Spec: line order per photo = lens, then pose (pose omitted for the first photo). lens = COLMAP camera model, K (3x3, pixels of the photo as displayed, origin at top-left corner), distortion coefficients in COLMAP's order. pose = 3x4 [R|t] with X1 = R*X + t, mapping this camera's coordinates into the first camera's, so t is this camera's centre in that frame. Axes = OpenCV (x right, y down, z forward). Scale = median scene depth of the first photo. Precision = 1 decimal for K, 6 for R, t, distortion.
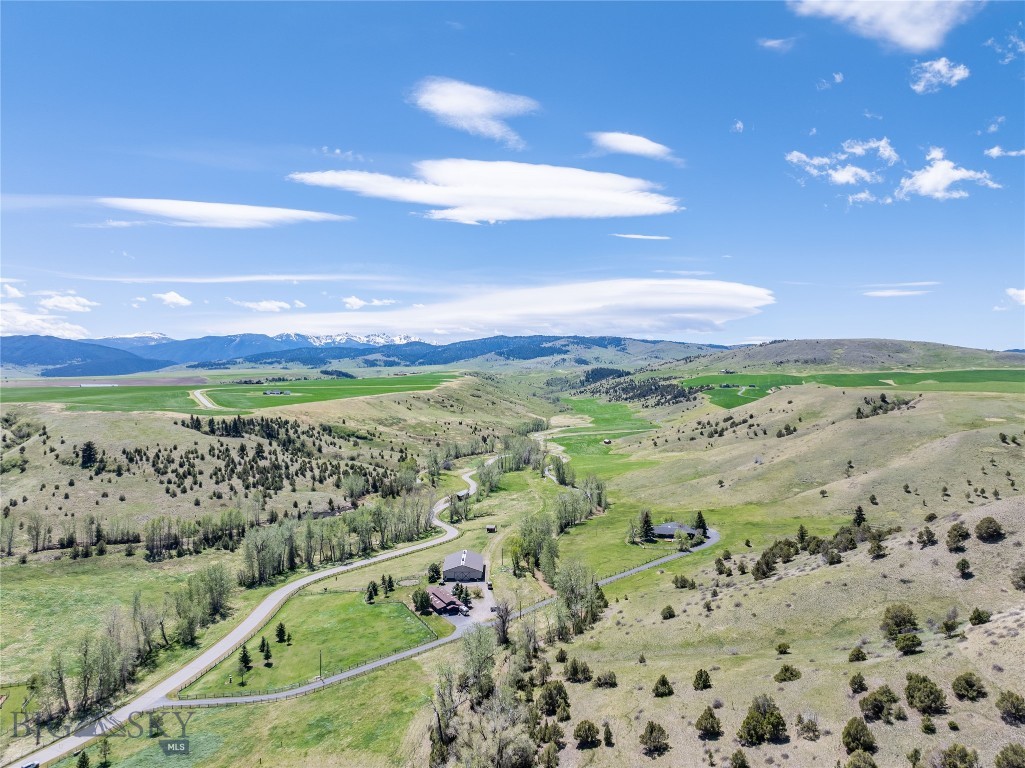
lens RADIAL K [[721.9, 0, 512.0], [0, 721.9, 382.5], [0, 0, 1]] dist [-0.040878, 0.004344]
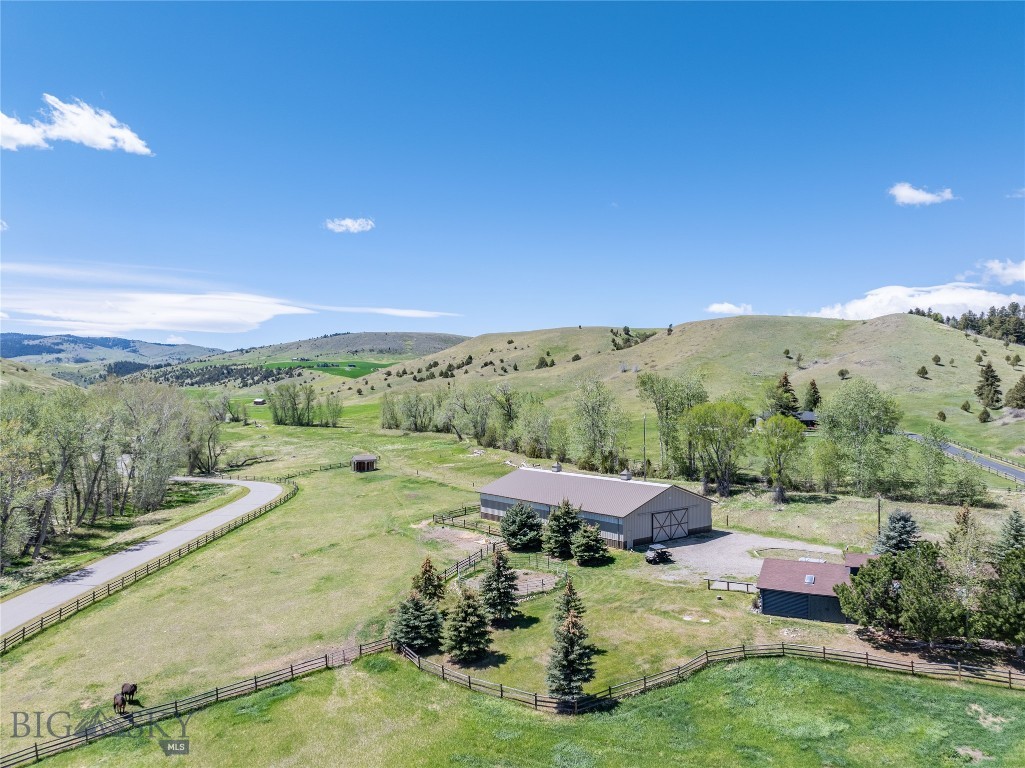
lens RADIAL K [[721.9, 0, 519.6], [0, 721.9, 368.5], [0, 0, 1]] dist [-0.040878, 0.004344]
pose [[0.784276, 0.022598, 0.620001, -0.205430], [0.003069, 0.999183, -0.040300, 0.156895], [-0.620405, 0.033509, 0.783565, 0.584605]]
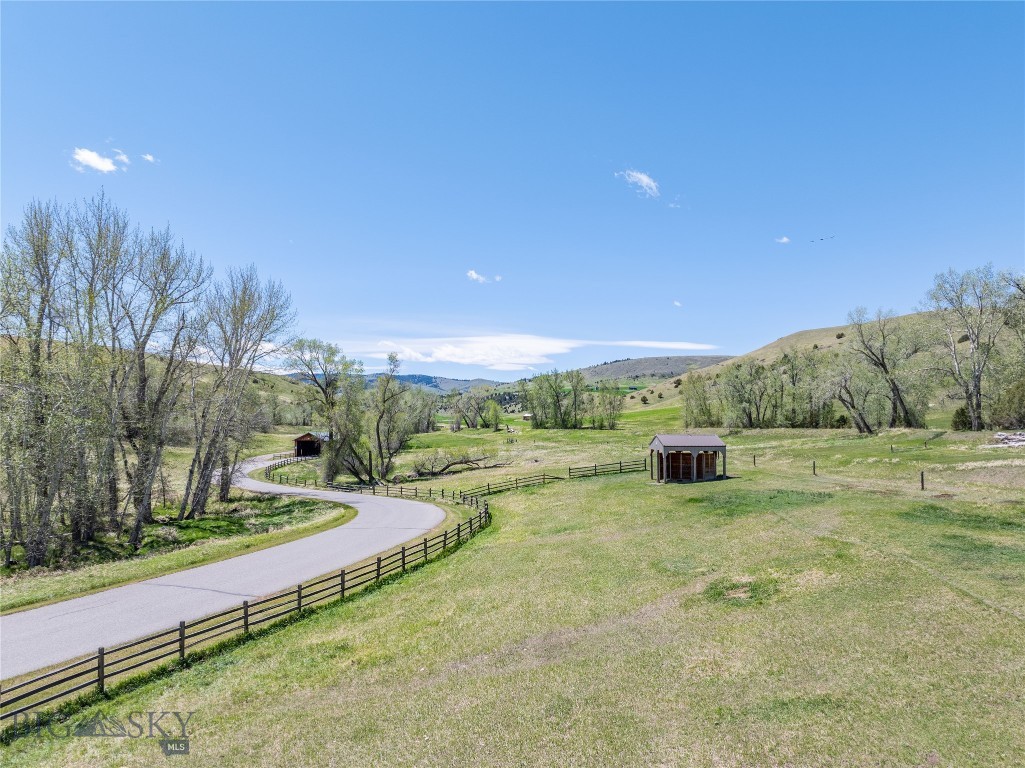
lens RADIAL K [[721.9, 0, 521.5], [0, 721.9, 378.4], [0, 0, 1]] dist [-0.040878, 0.004344]
pose [[0.958877, 0.020025, 0.283113, -0.095237], [0.000581, 0.997367, -0.072512, 0.187515], [-0.283820, 0.069695, 0.956341, 0.826402]]
